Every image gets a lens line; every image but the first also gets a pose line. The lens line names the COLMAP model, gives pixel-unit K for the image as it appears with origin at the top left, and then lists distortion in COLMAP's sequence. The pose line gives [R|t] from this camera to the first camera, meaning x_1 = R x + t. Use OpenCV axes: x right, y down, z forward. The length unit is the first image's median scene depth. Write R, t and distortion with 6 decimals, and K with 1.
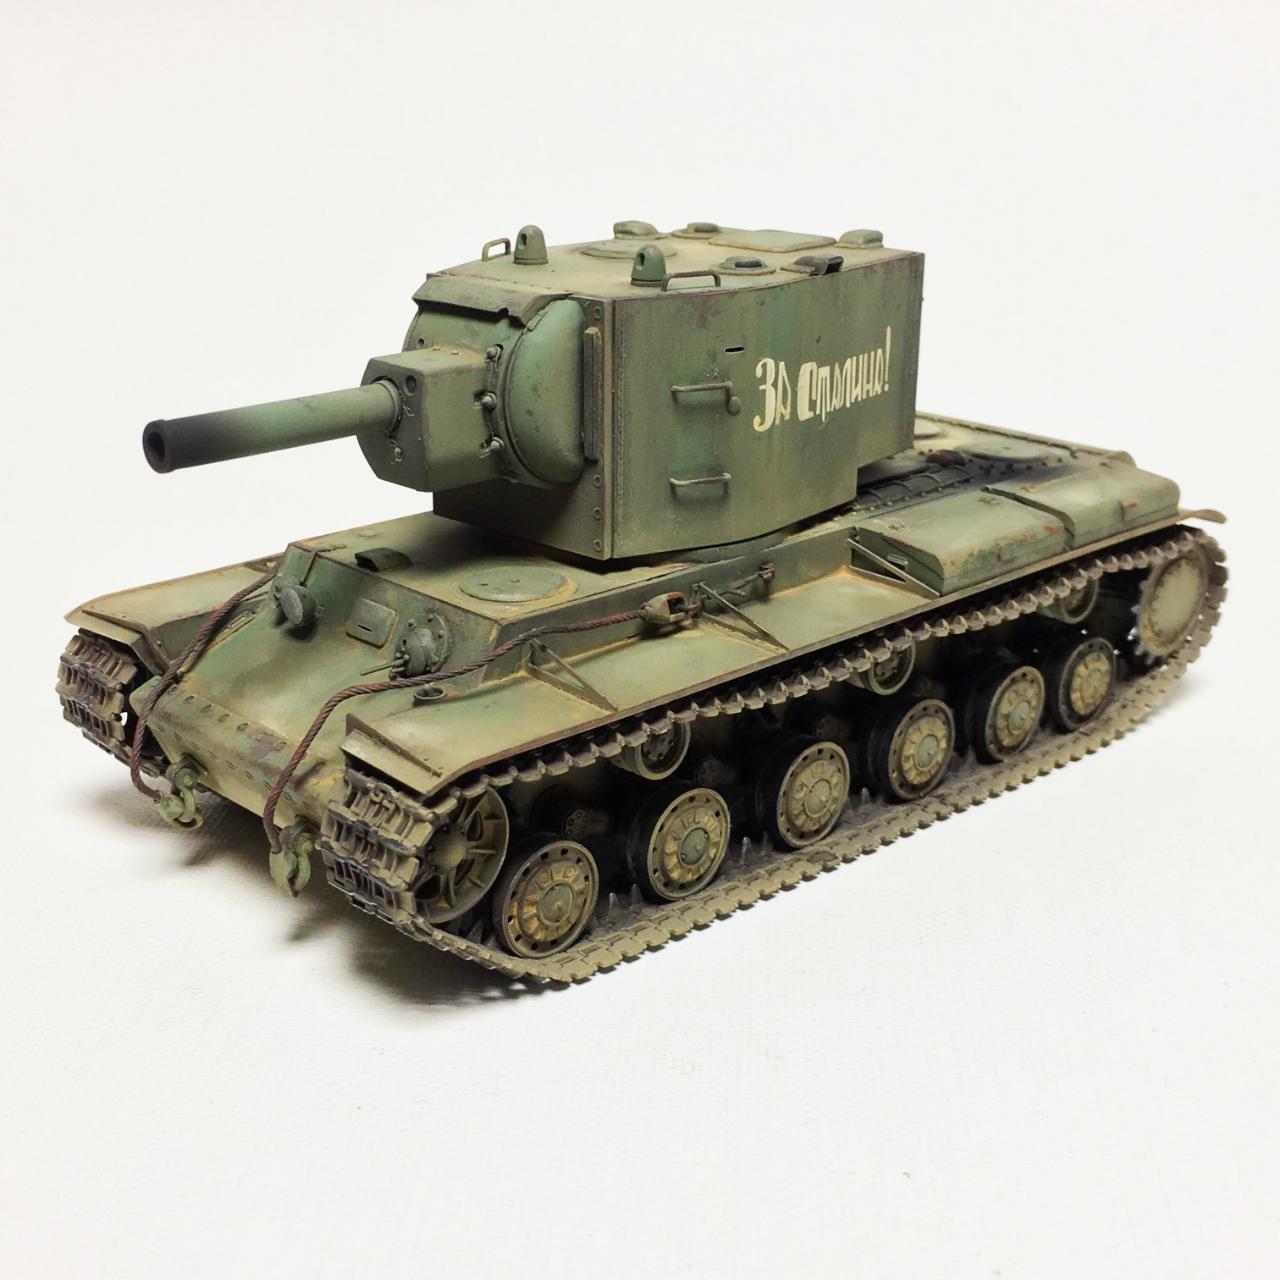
lens RADIAL K [[1895.4, 0, 640.0], [0, 1895.4, 640.0], [0, 0, 1]] dist [0.024939, 0.044254]
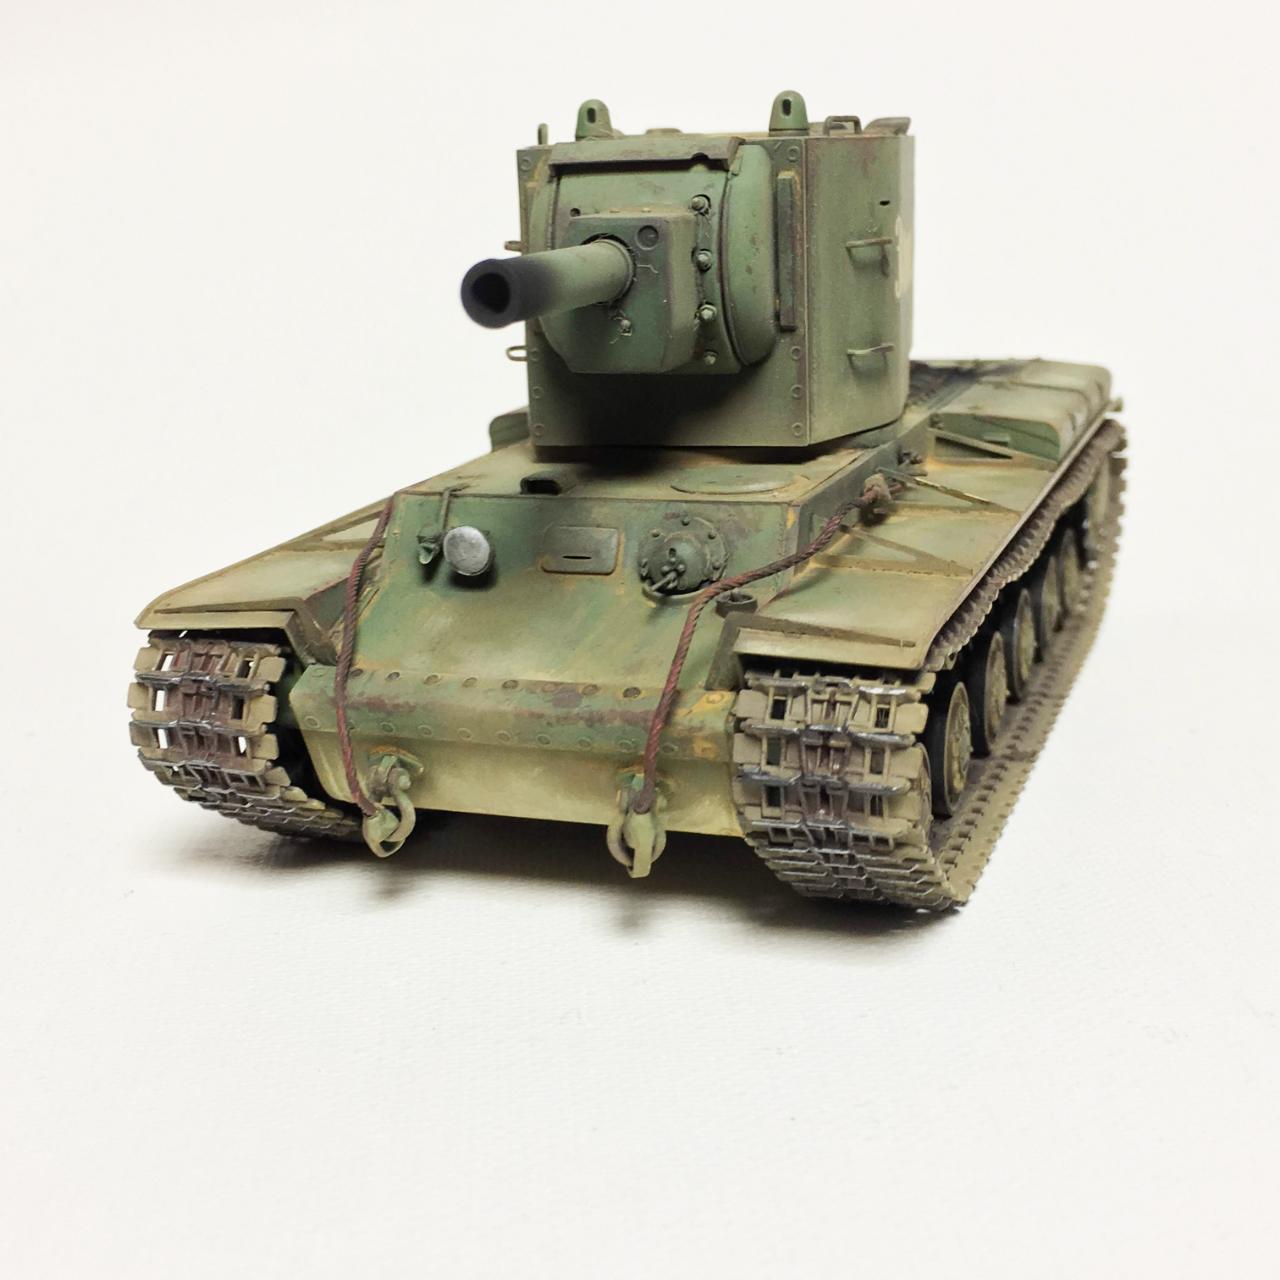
lens RADIAL K [[1895.4, 0, 640.0], [0, 1895.4, 640.0], [0, 0, 1]] dist [0.024939, 0.044254]
pose [[0.884239, -0.150226, 0.442215, -0.483789], [0.191286, 0.980287, -0.049474, 0.073493], [-0.426065, 0.128337, 0.895544, 0.264566]]
